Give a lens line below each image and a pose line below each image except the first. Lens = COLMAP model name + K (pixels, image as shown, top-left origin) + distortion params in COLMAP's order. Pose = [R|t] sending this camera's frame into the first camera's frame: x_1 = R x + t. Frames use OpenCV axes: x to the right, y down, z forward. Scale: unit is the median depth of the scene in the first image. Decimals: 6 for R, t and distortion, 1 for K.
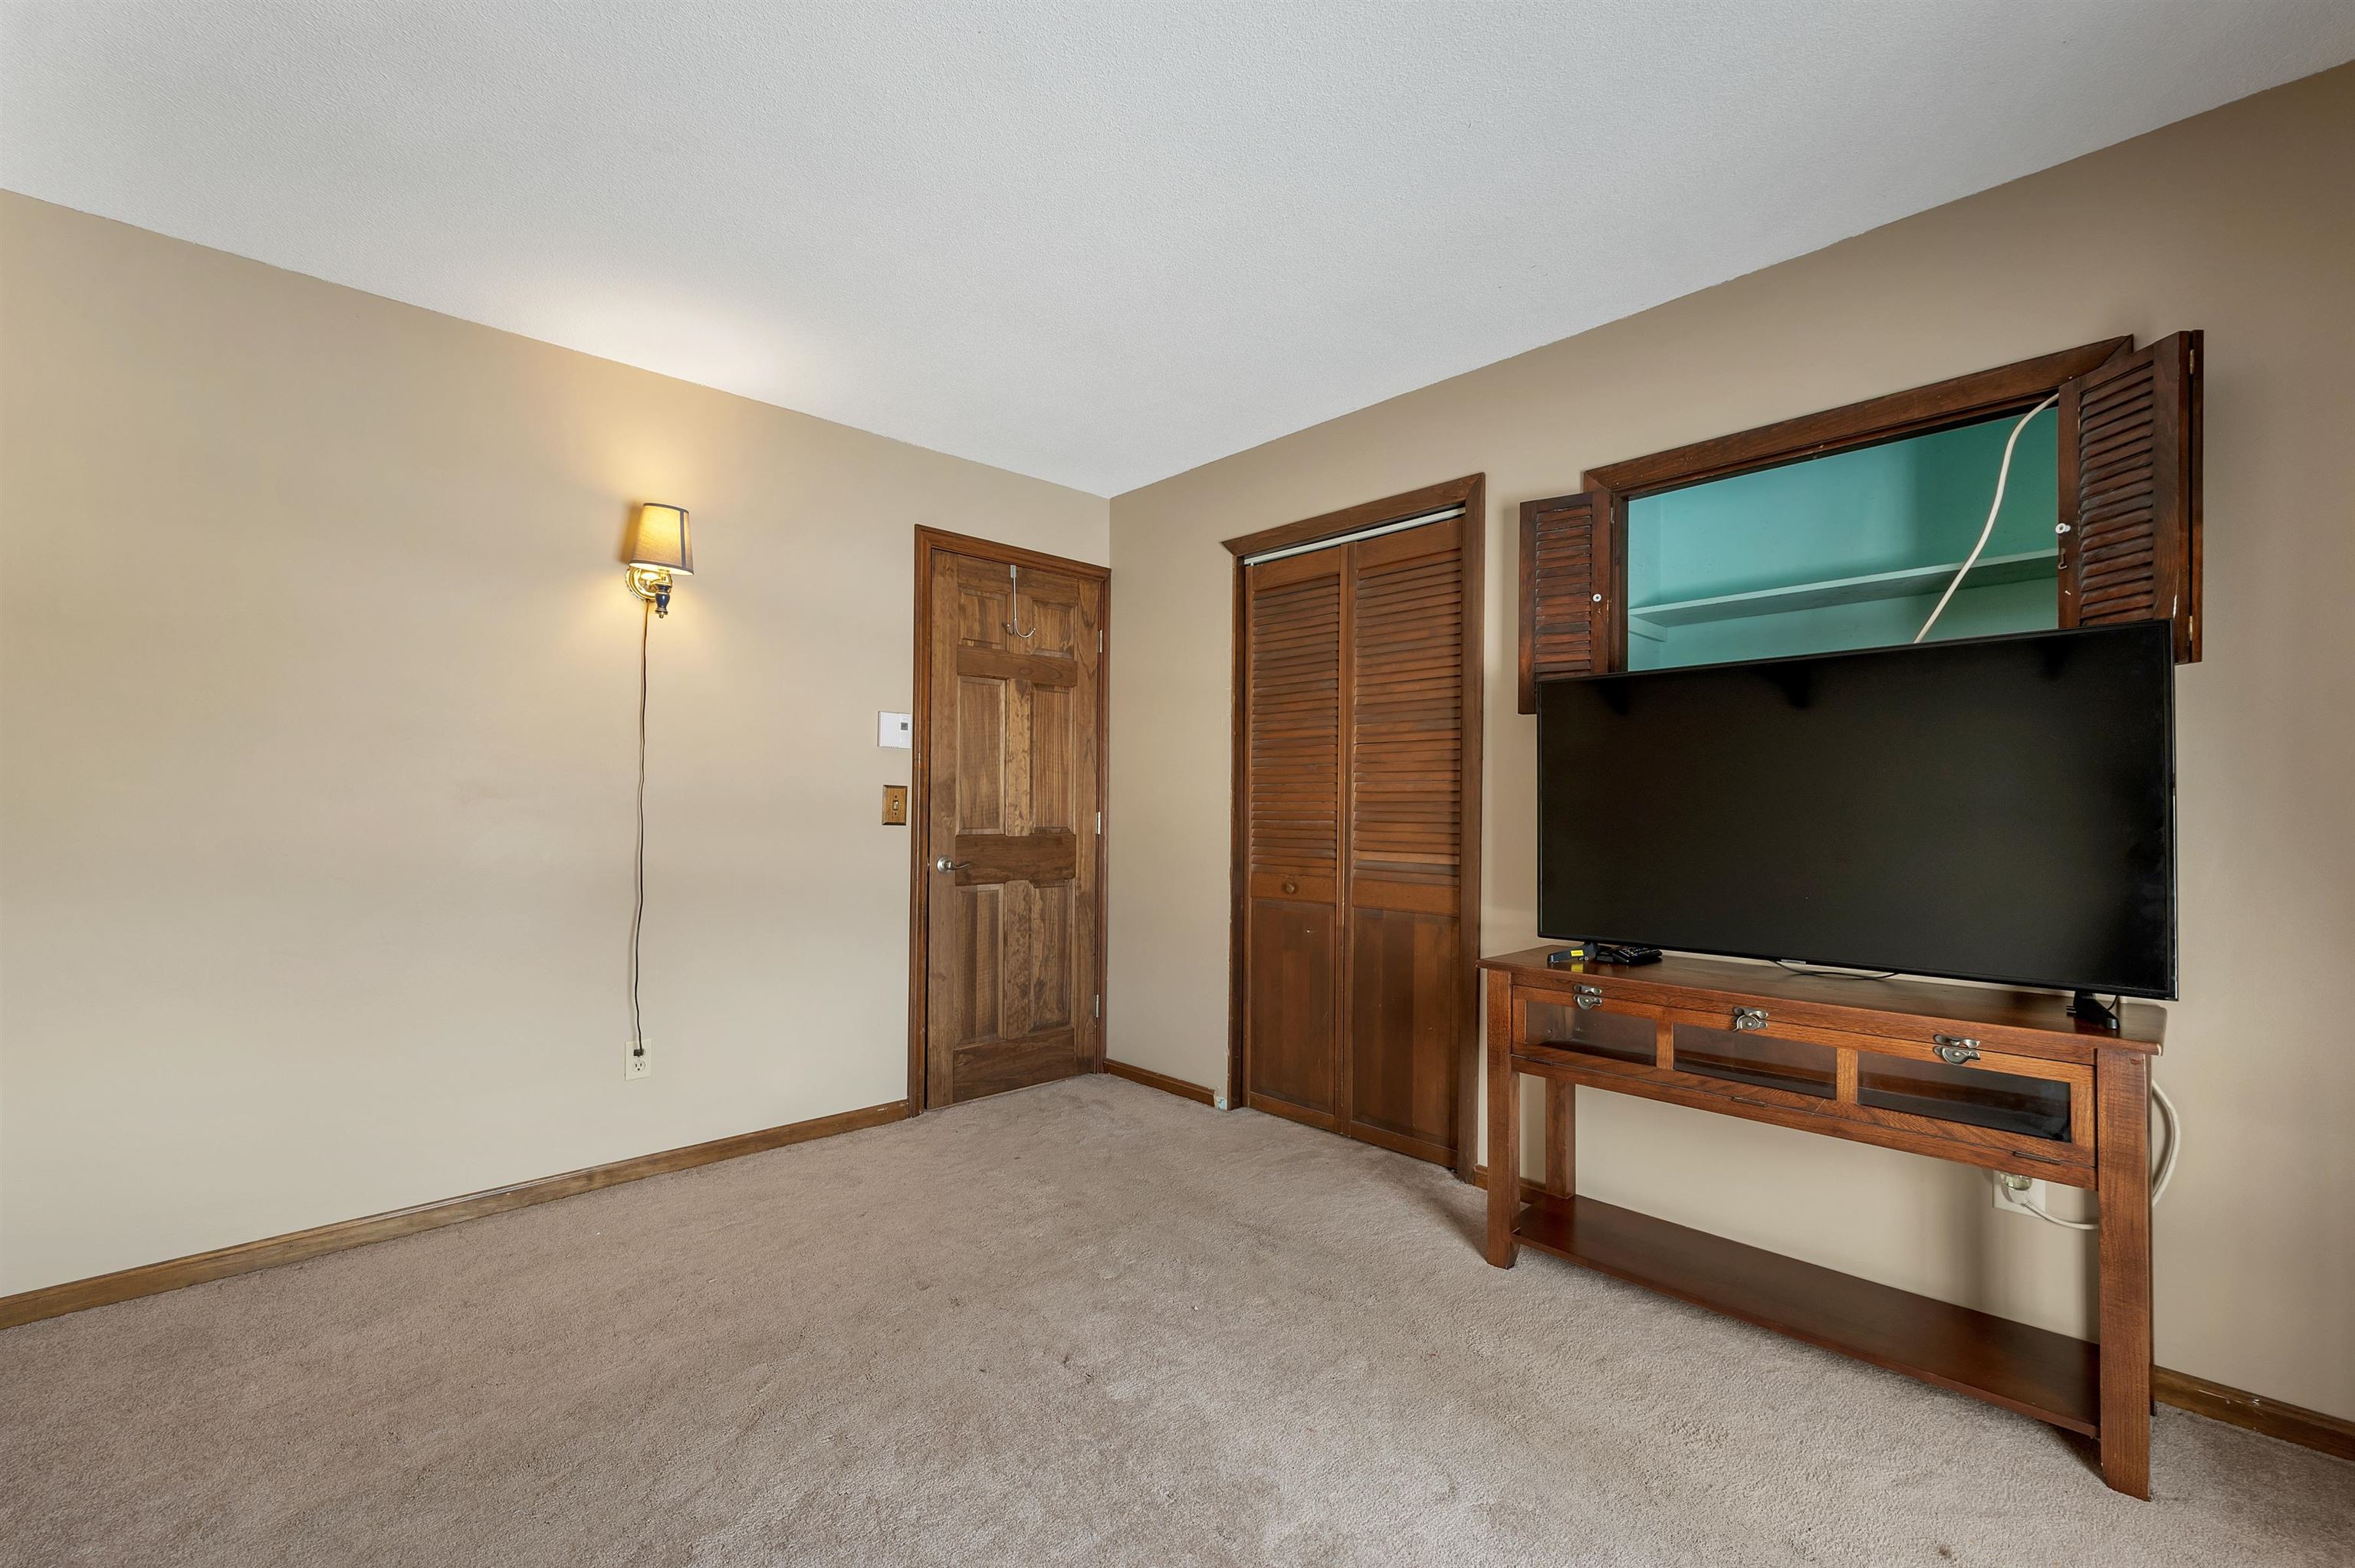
lens RADIAL K [[966.2, 0, 1183.3], [0, 966.2, 819.9], [0, 0, 1]] dist [0.002388, -0.000581]
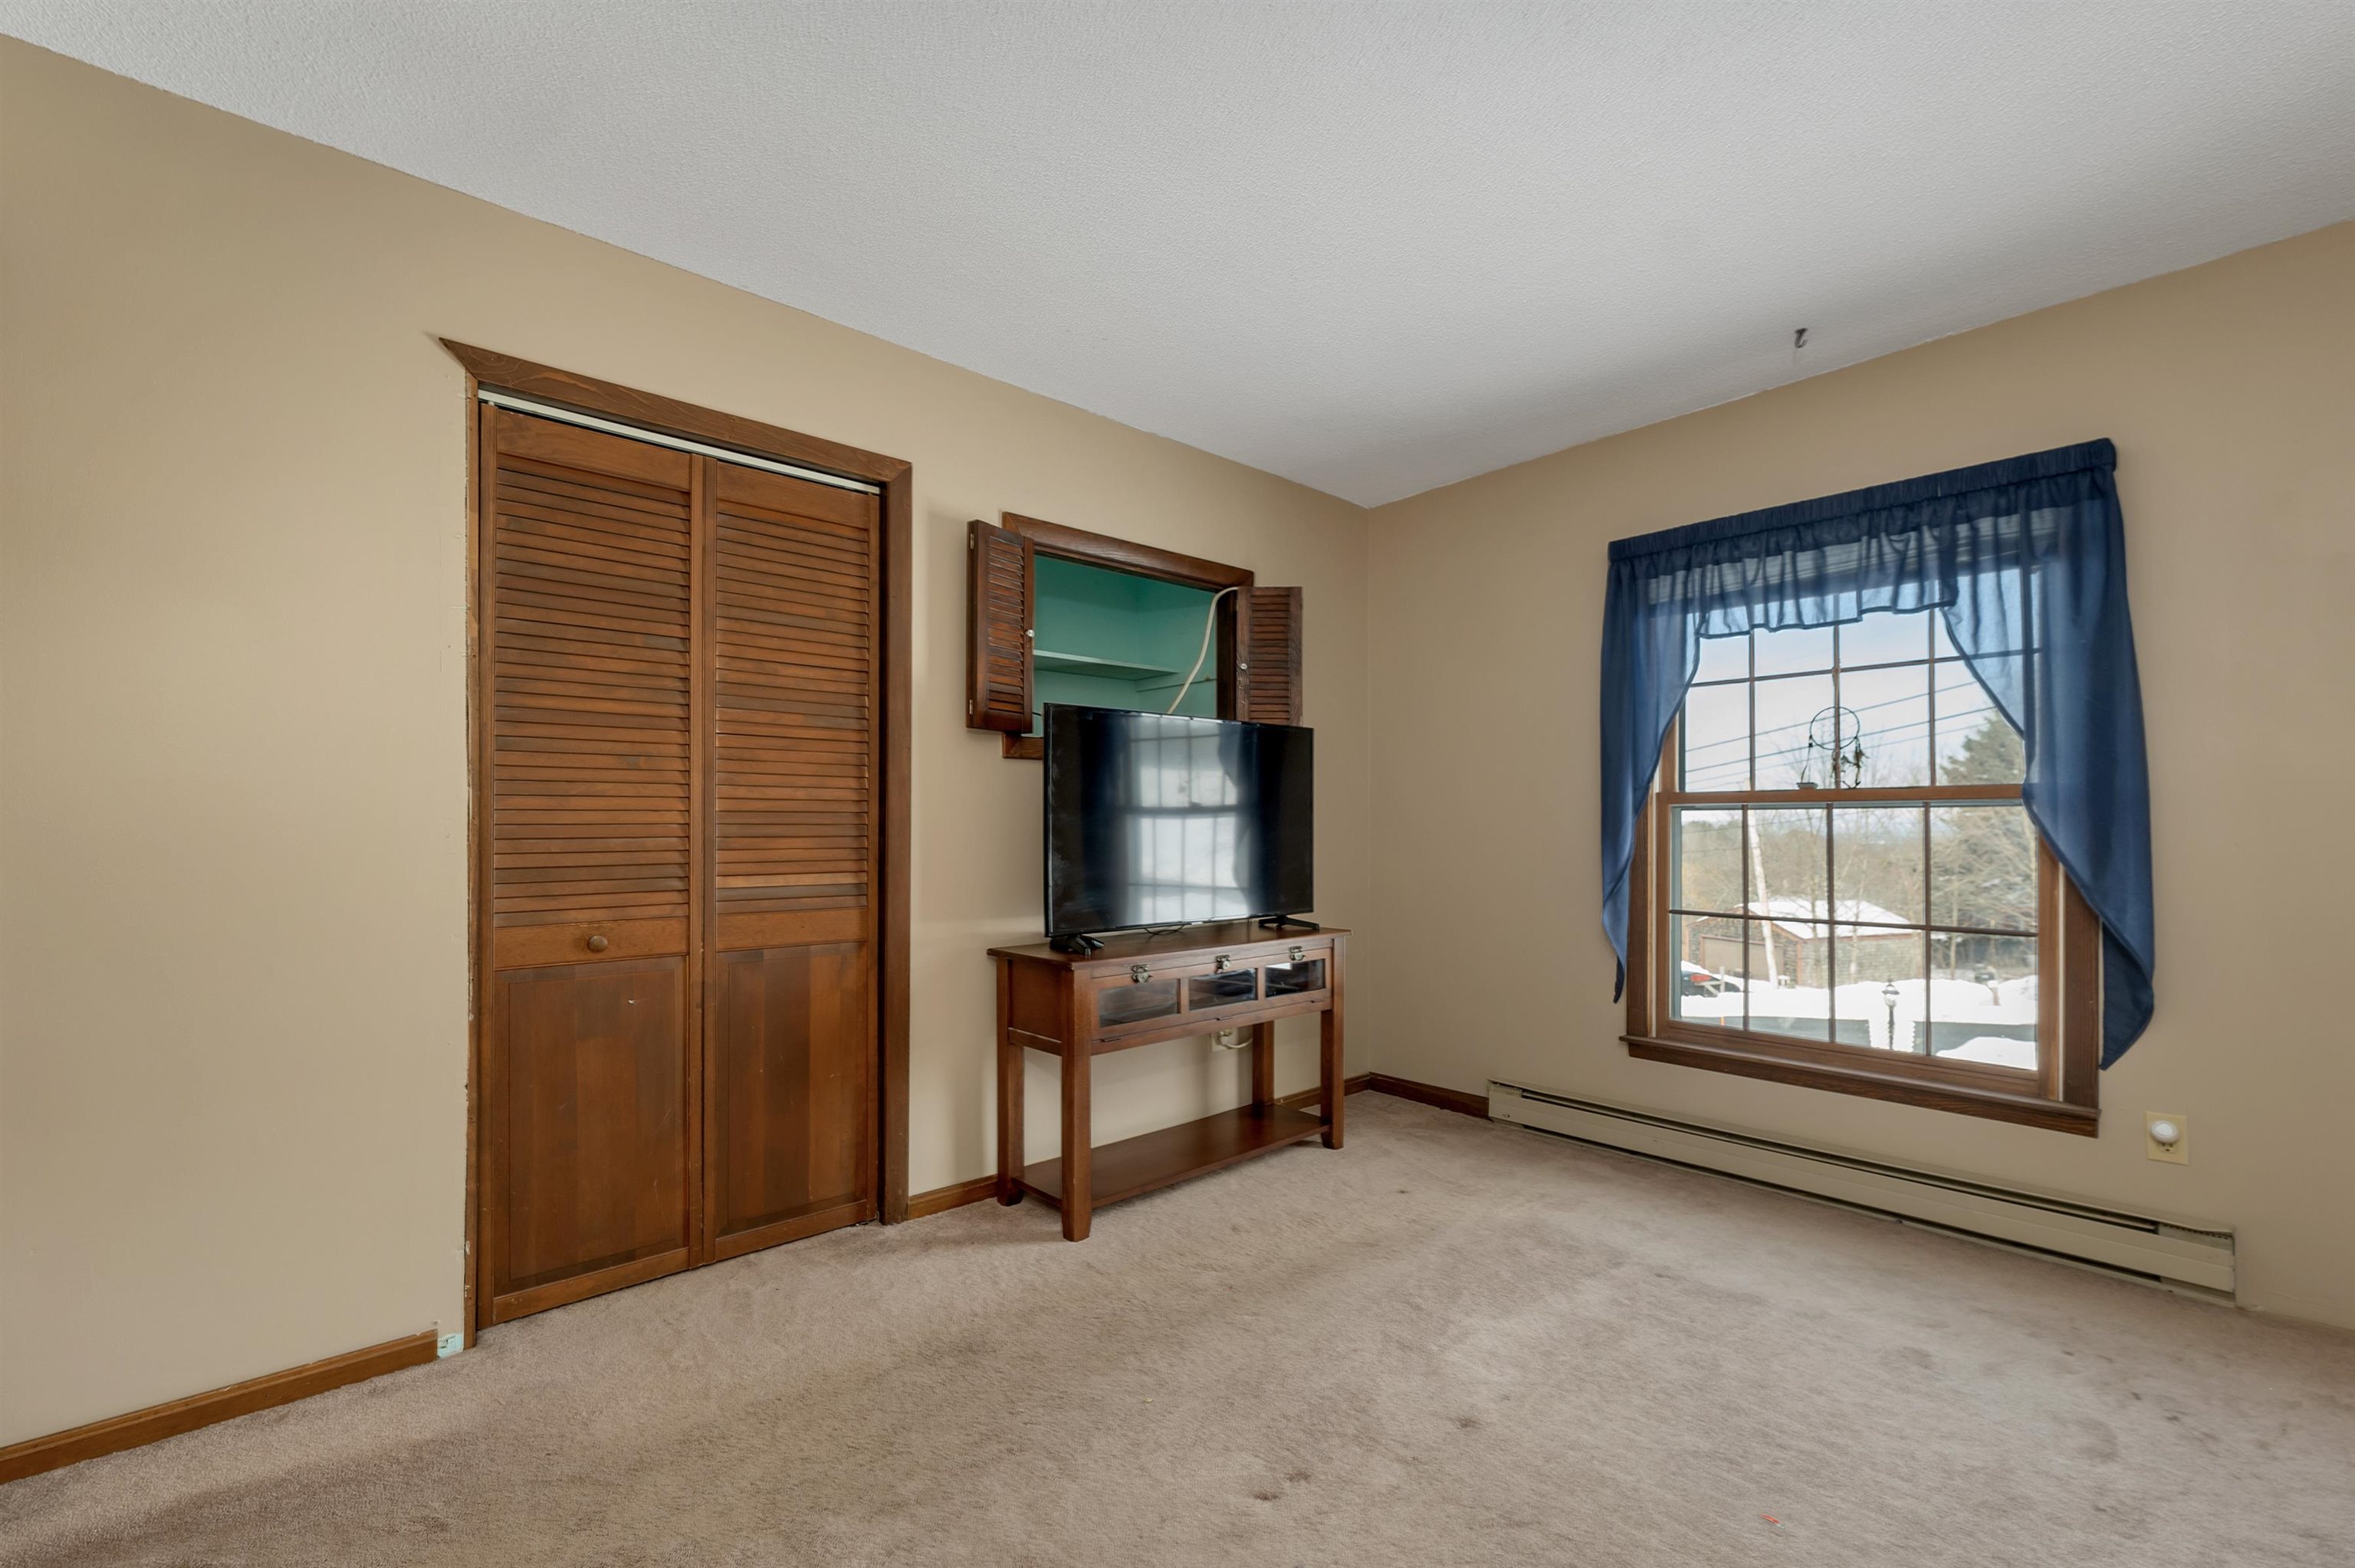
lens RADIAL K [[966.2, 0, 1186.7], [0, 966.2, 830.5], [0, 0, 1]] dist [0.002388, -0.000581]
pose [[0.051640, -0.018169, 0.998500, -0.565247], [0.005185, 0.999826, 0.017925, -0.015468], [-0.998652, 0.004252, 0.051725, 0.621473]]
